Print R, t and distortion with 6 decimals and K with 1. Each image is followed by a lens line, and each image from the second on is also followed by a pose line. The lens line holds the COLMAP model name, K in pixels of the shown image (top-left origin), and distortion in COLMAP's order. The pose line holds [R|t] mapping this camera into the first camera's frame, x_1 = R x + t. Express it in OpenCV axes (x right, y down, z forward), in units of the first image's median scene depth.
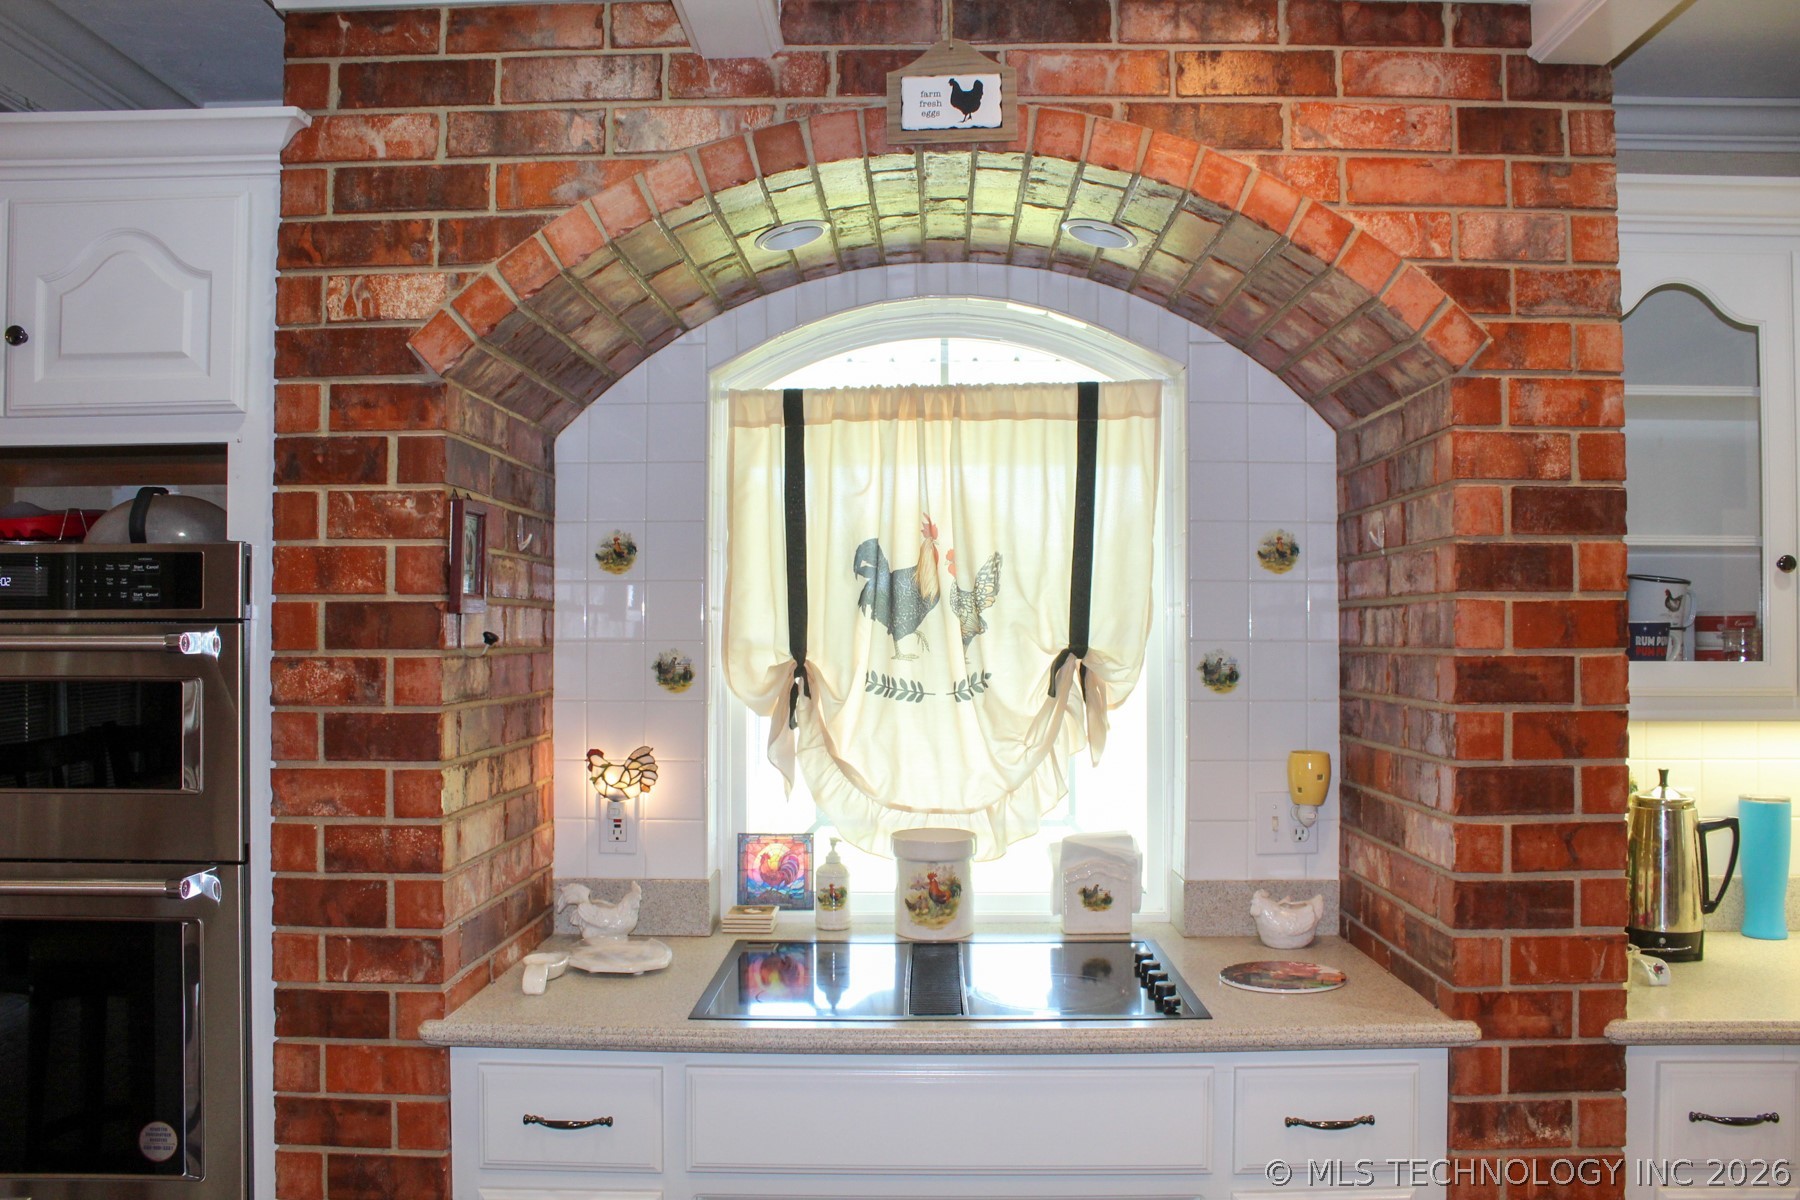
lens RADIAL K [[1529.7, 0, 935.7], [0, 1529.7, 591.4], [0, 0, 1]] dist [-0.147683, 0.116027]
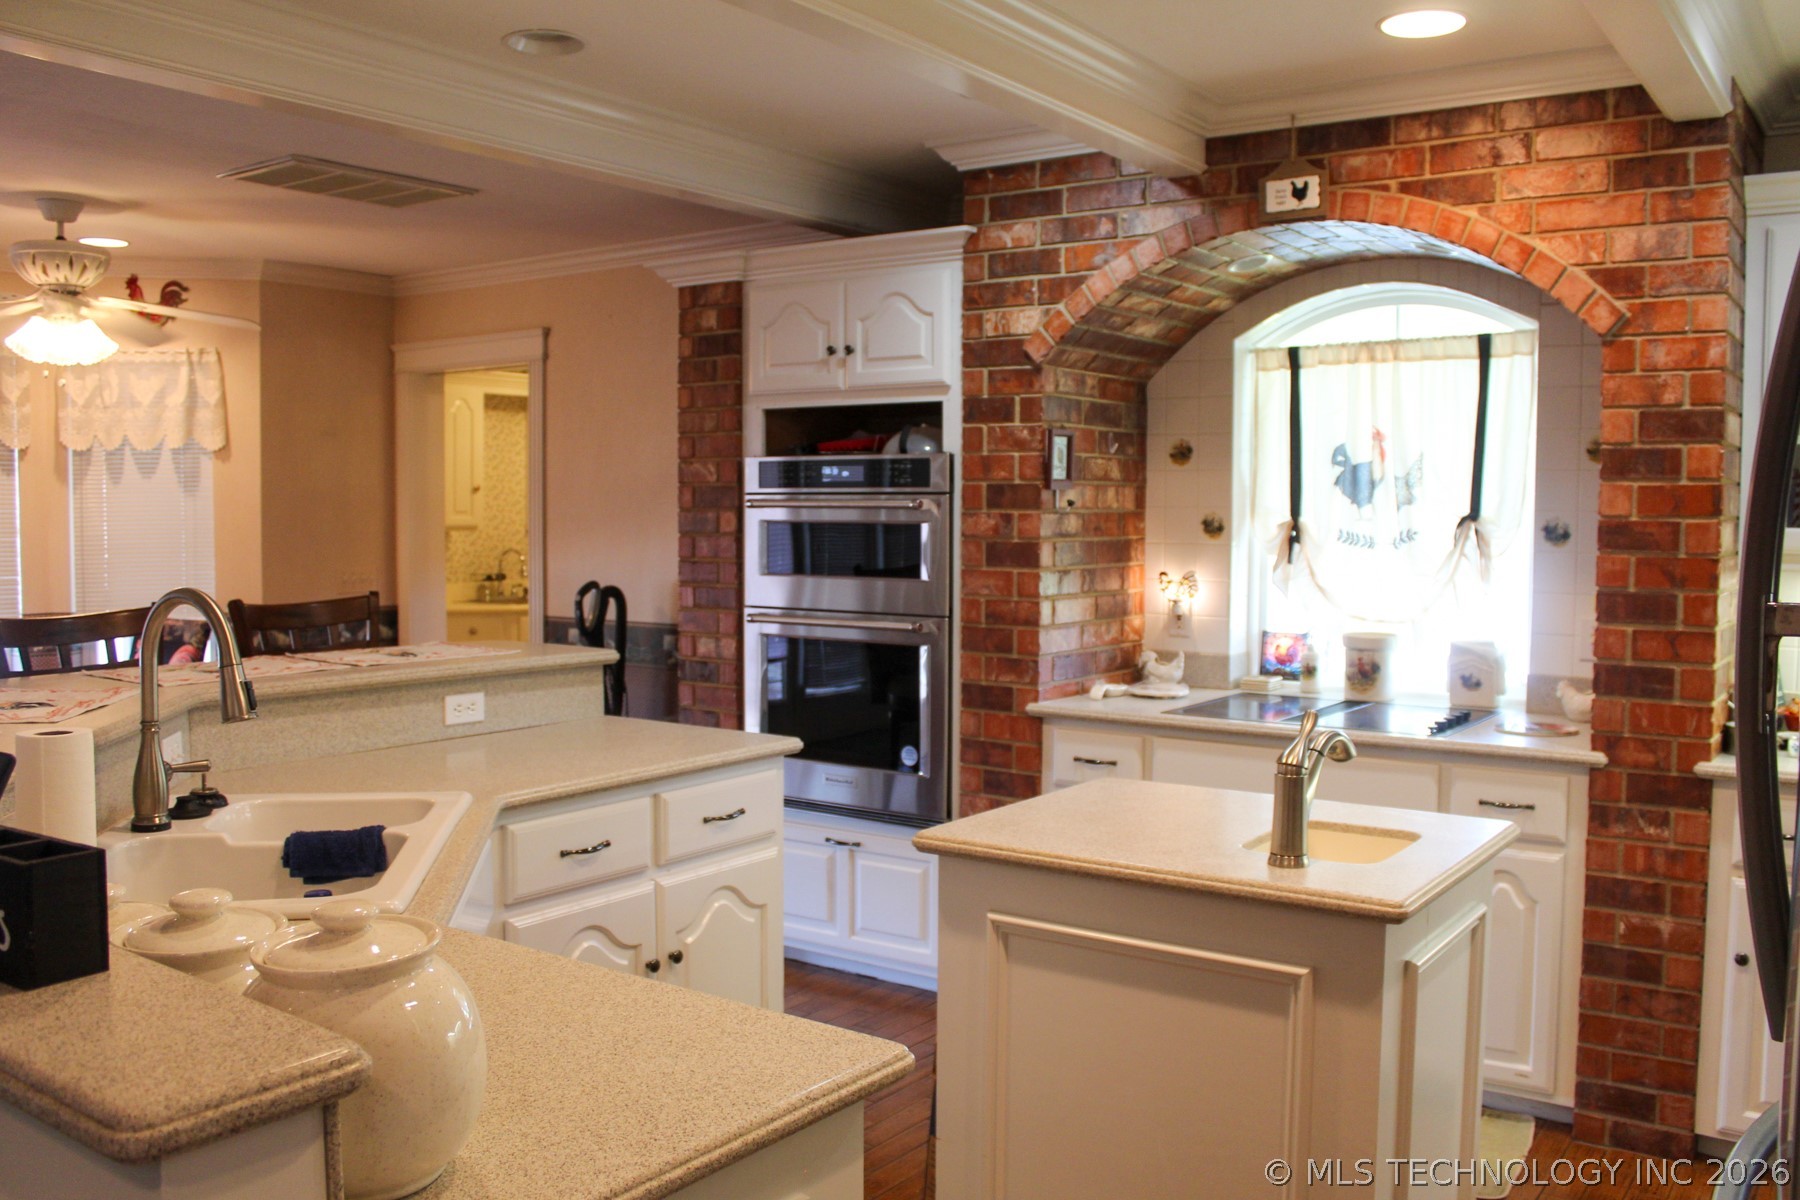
lens RADIAL K [[1529.7, 0, 889.5], [0, 1529.7, 602.5], [0, 0, 1]] dist [-0.147683, 0.116027]
pose [[0.817085, 0.042189, -0.574971, 0.627493], [0.008919, 0.996274, 0.085778, -0.010579], [0.576448, -0.075216, 0.813665, -0.683259]]
